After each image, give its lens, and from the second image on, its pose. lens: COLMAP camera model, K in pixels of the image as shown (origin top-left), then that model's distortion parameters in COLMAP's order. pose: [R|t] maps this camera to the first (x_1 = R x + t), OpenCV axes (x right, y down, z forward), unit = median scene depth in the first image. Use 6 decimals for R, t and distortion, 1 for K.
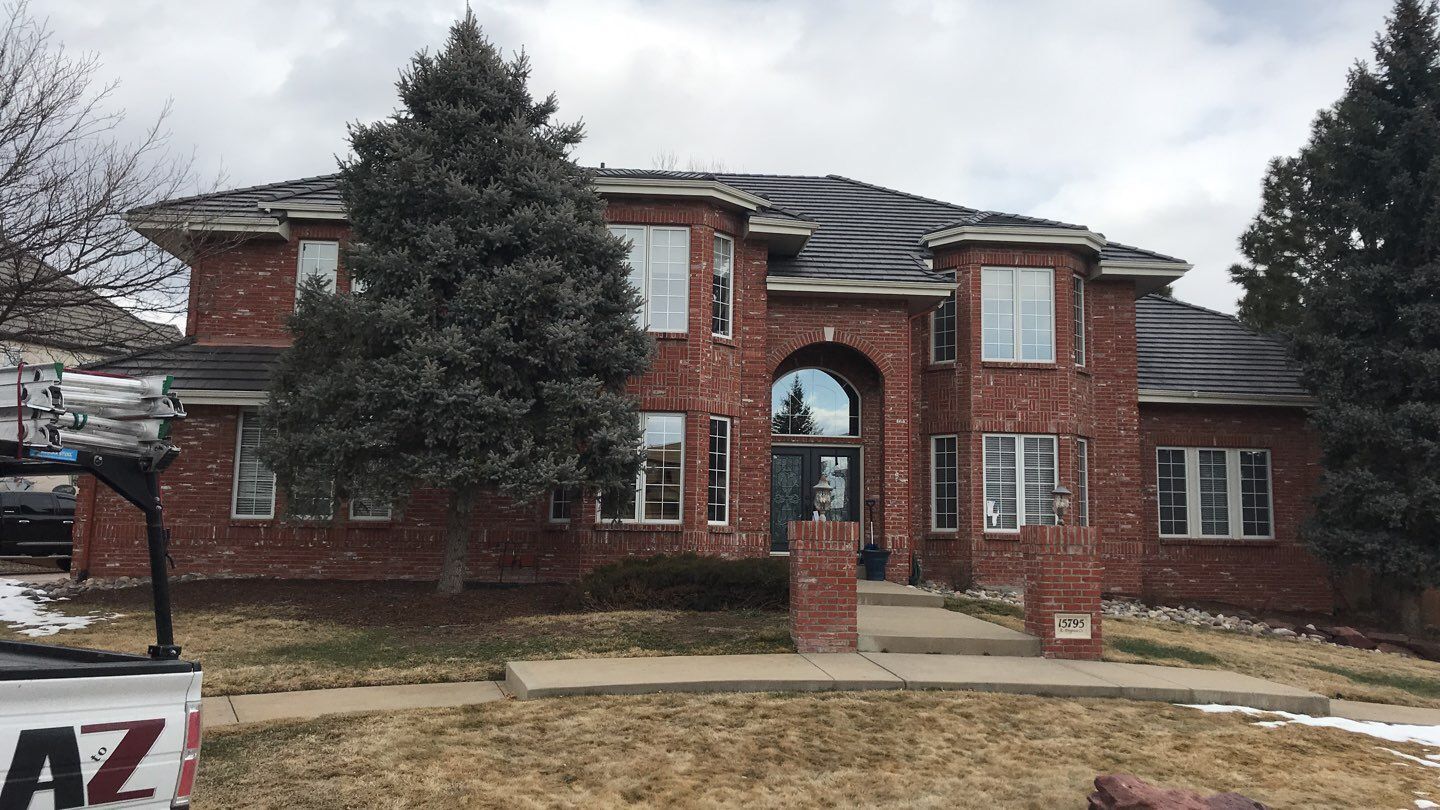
lens RADIAL K [[1194.4, 0, 707.4], [0, 1194.4, 399.0], [0, 0, 1]] dist [0.016737, -0.001378]
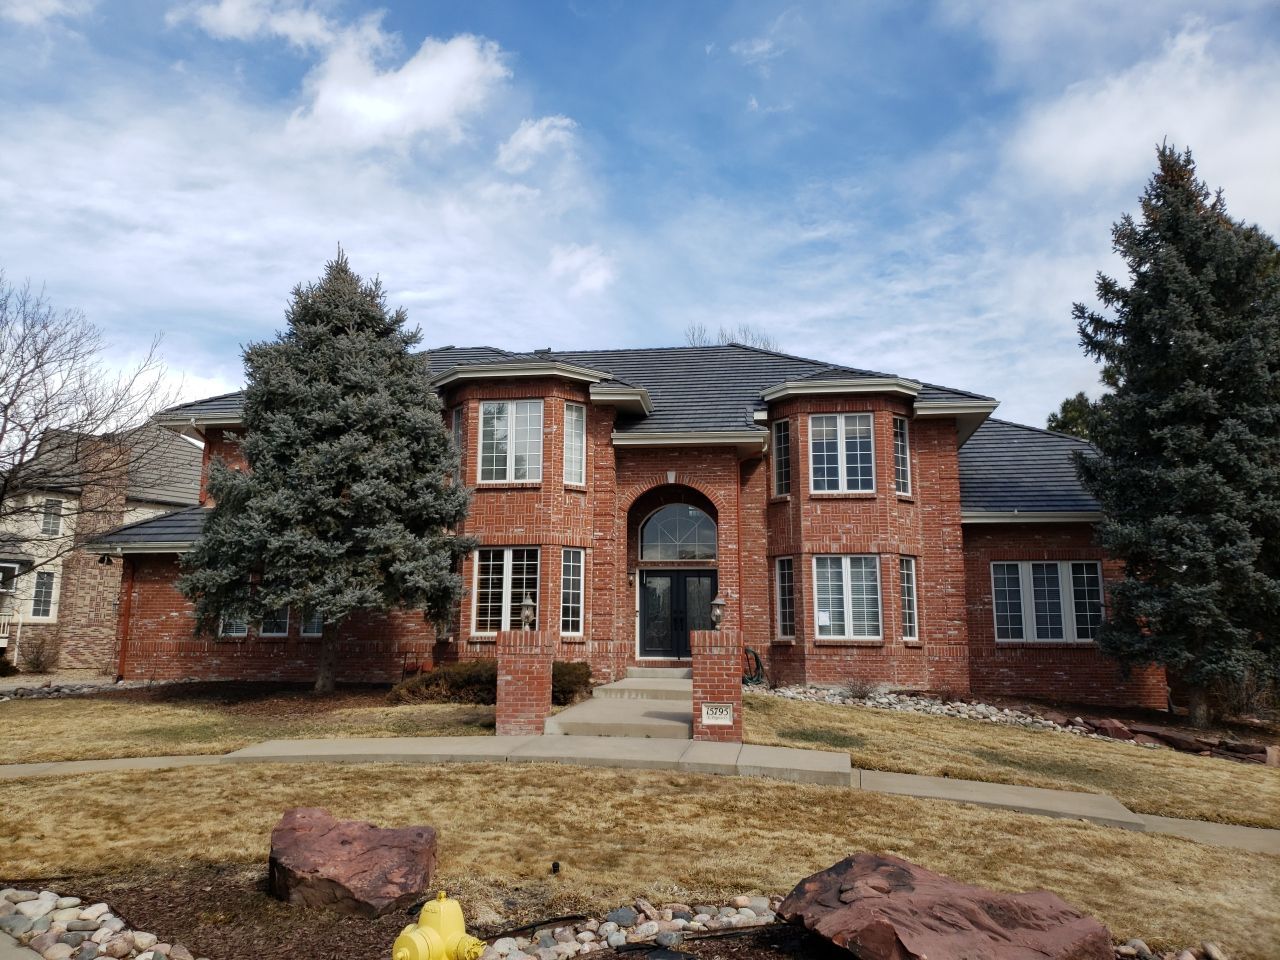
lens RADIAL K [[1009.3, 0, 635.2], [0, 1009.3, 475.2], [0, 0, 1]] dist [0.016736, -0.006312]
pose [[0.975724, -0.047909, -0.213697, 0.303328], [0.035892, 0.997567, -0.059764, 0.004084], [0.216041, 0.050643, 0.975070, -0.019409]]
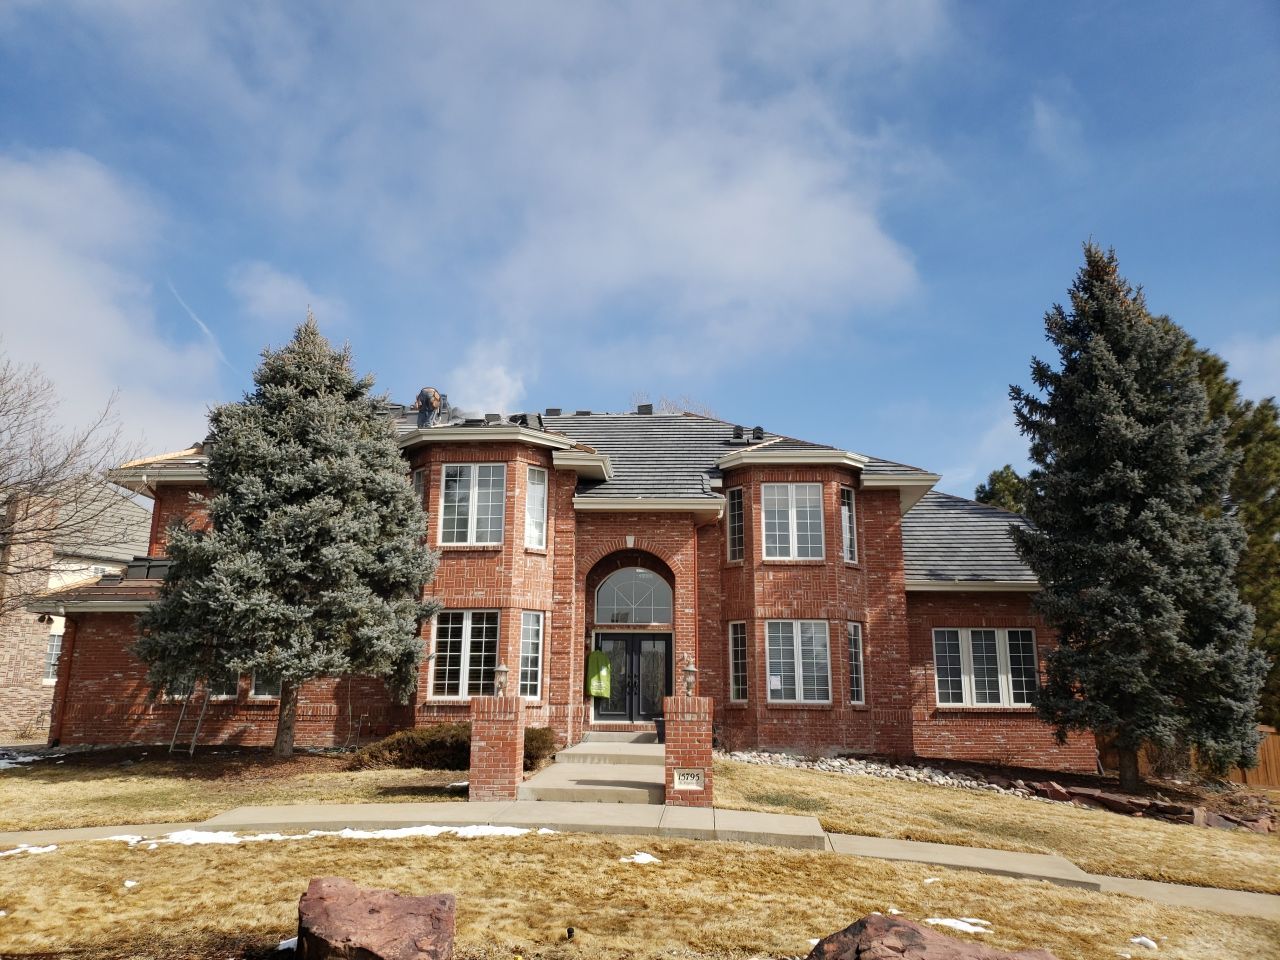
lens RADIAL K [[1009.3, 0, 642.5], [0, 1009.3, 475.8], [0, 0, 1]] dist [0.016736, -0.006312]
pose [[0.990299, -0.039706, -0.133162, 0.273856], [0.024668, 0.993319, -0.112735, -0.004693], [0.136749, 0.108356, 0.984662, -0.052014]]
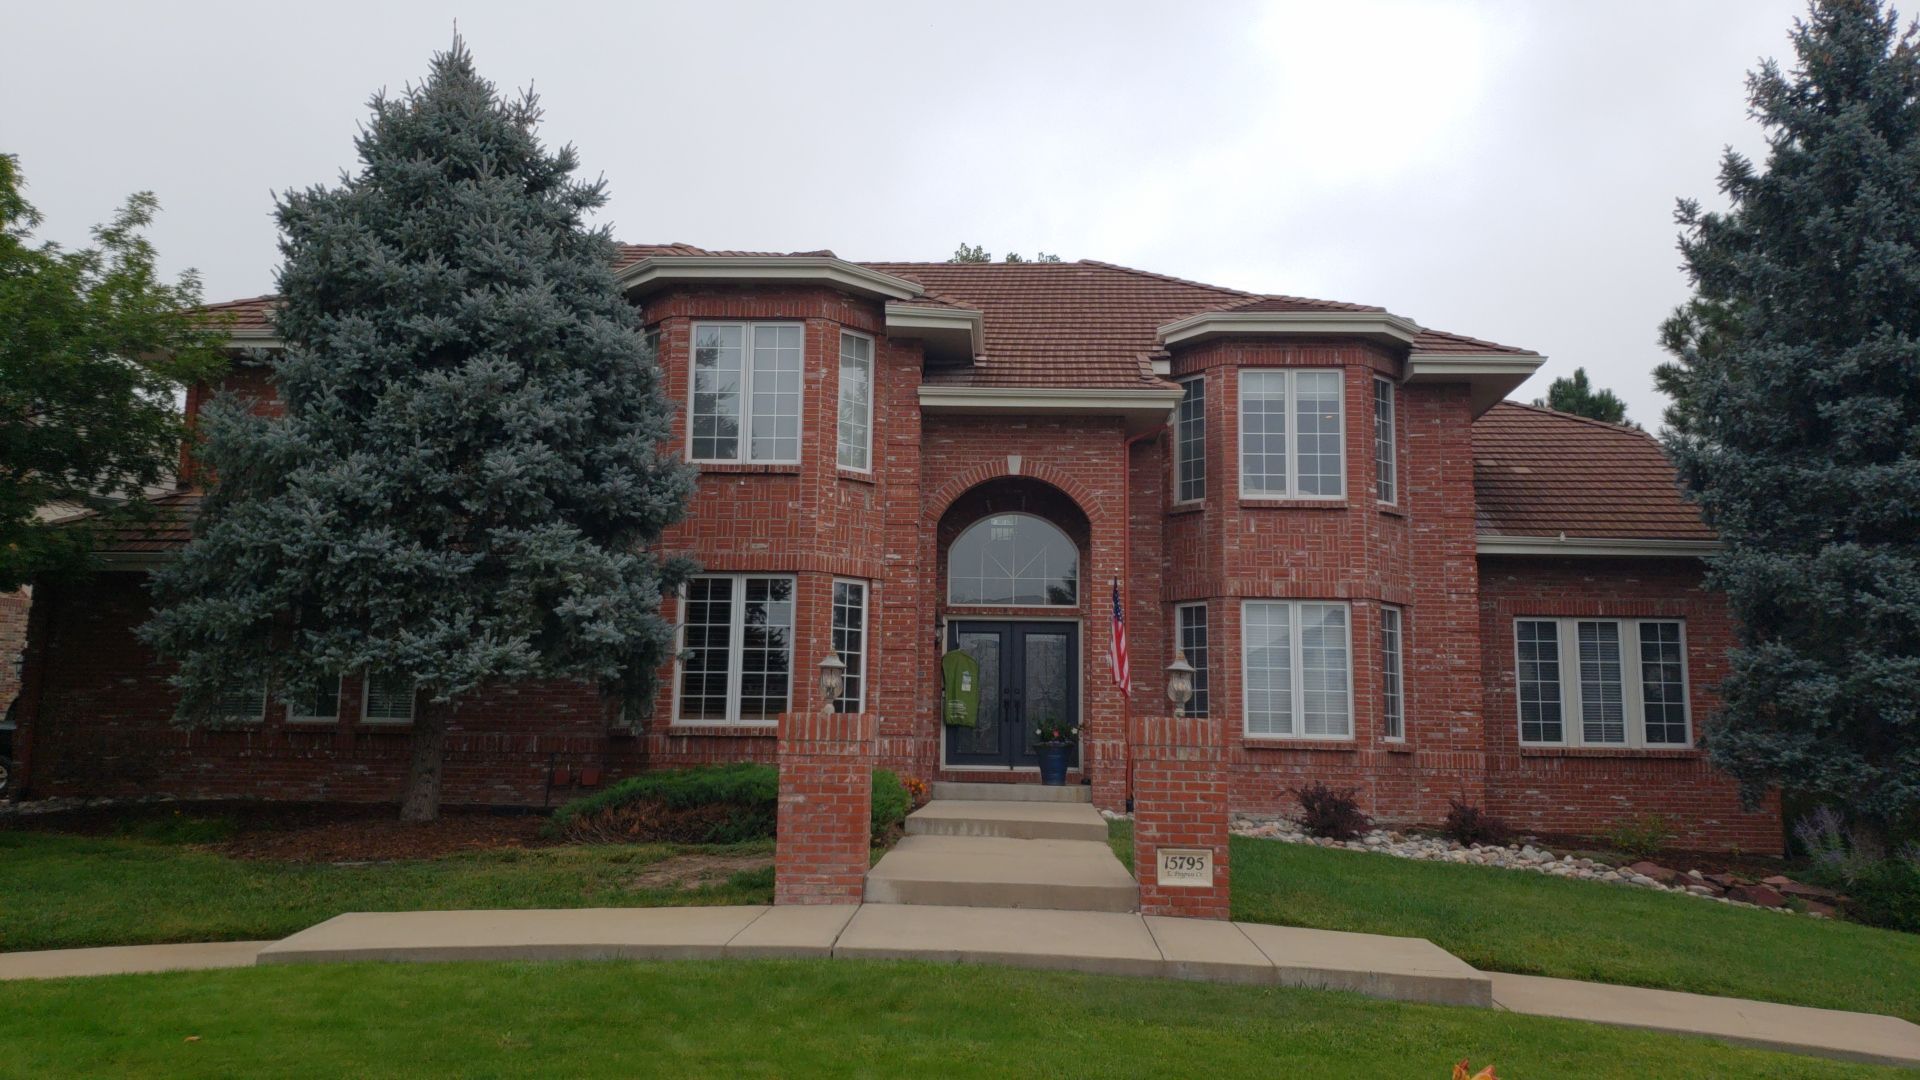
lens RADIAL K [[1507.3, 0, 977.4], [0, 1507.3, 531.9], [0, 0, 1]] dist [0.022417, -0.016470]
pose [[0.993377, -0.018279, -0.113434, 0.193489], [0.014441, 0.999298, -0.034565, 0.018882], [0.113986, 0.032698, 0.992944, 0.090112]]
